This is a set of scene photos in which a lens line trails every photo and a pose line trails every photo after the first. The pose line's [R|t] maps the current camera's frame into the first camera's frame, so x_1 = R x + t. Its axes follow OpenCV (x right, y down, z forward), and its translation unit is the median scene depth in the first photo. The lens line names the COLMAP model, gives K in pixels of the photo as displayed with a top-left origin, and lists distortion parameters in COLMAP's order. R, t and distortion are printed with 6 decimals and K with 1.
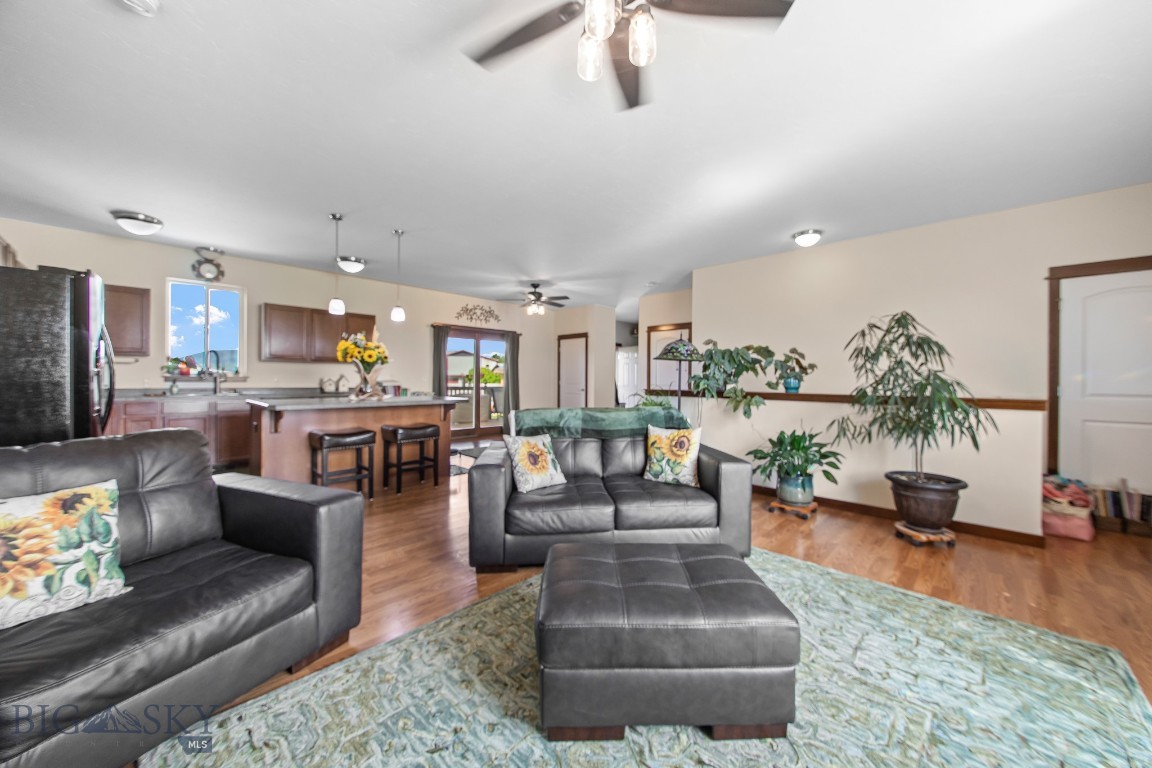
lens RADIAL K [[422.0, 0, 583.5], [0, 422.0, 381.5], [0, 0, 1]] dist [0.000419, 0.000335]
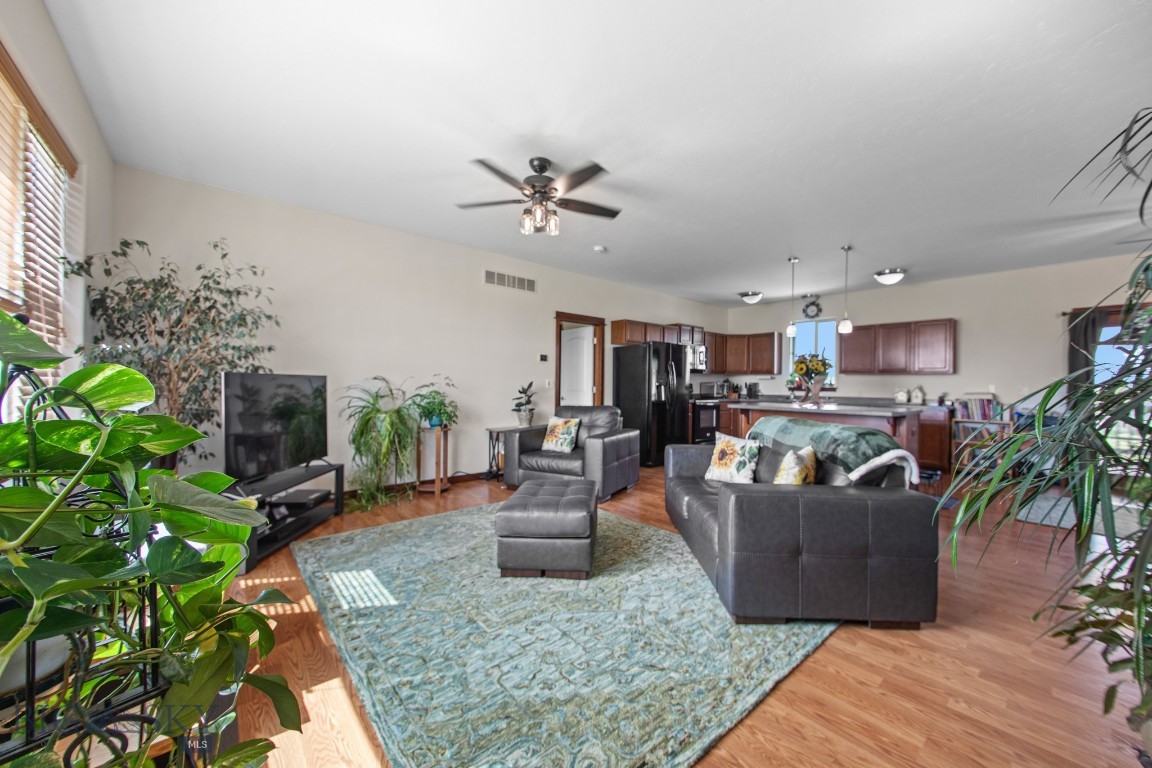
lens RADIAL K [[438.6, 0, 578.3], [0, 438.6, 384.9], [0, 0, 1]] dist [0.000794, -0.000595]
pose [[-0.112020, -0.007912, -0.993674, 0.784467], [-0.021403, 0.999756, -0.005548, 0.006364], [0.993475, 0.020647, -0.112162, 0.515129]]
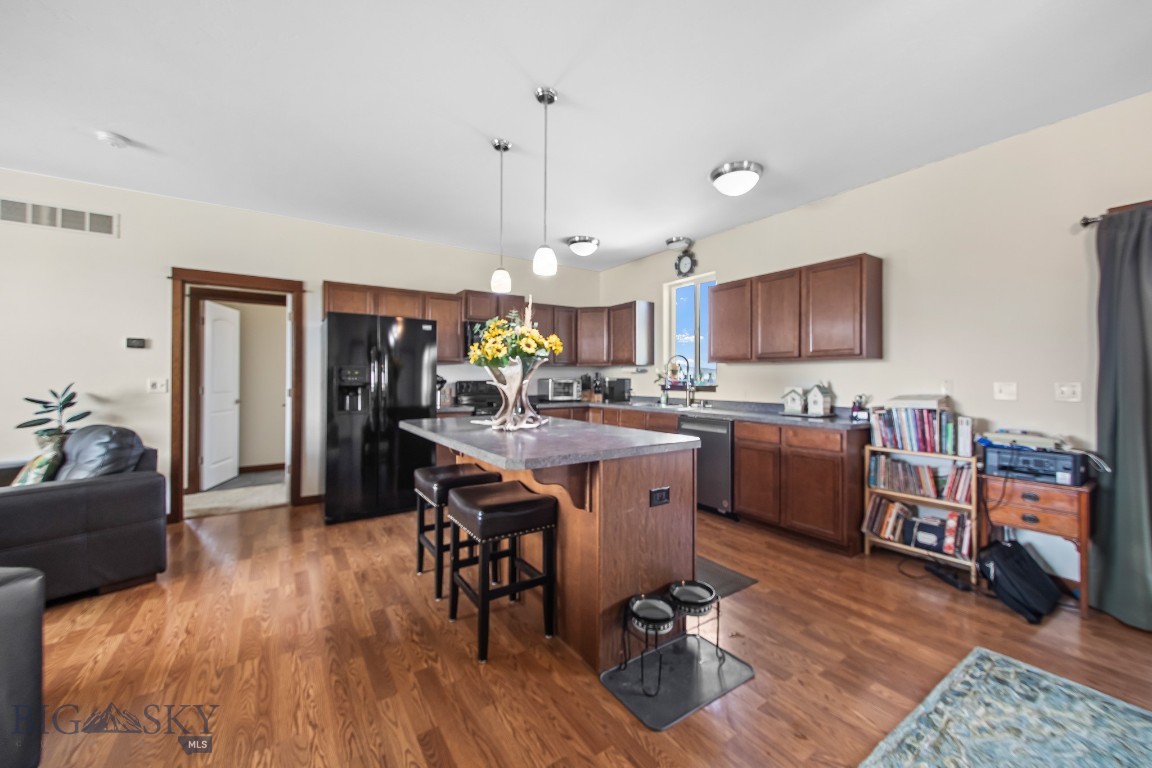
lens RADIAL K [[438.6, 0, 583.8], [0, 438.6, 374.8], [0, 0, 1]] dist [0.000794, -0.000595]
pose [[-0.220915, -0.016920, -0.975146, 0.058319], [-0.011594, 0.999824, -0.014722, -0.020948], [0.975224, 0.008053, -0.221072, 1.262789]]
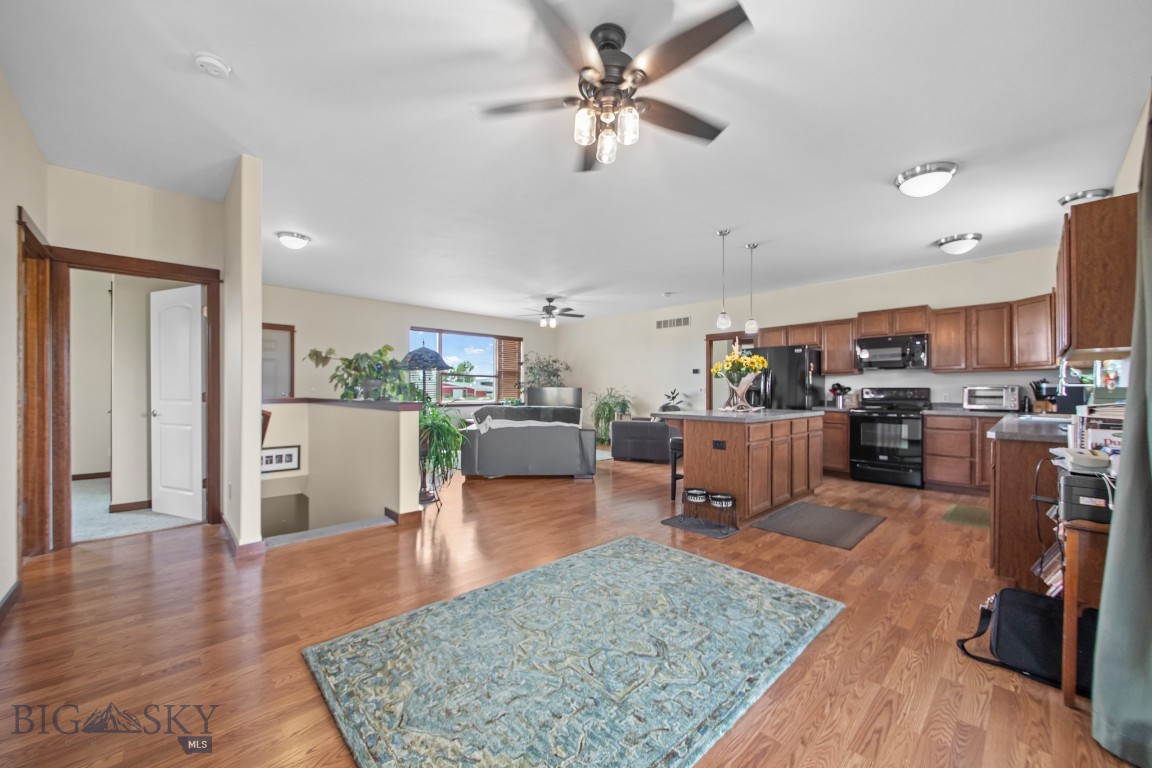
lens RADIAL K [[438.9, 0, 581.1], [0, 438.9, 387.7], [0, 0, 1]] dist [-0.000594, -0.000032]
pose [[-0.997825, -0.010938, 0.065002, -0.201311], [-0.010833, 0.999939, 0.001972, -0.012252], [-0.065020, 0.001263, -0.997883, 2.151154]]
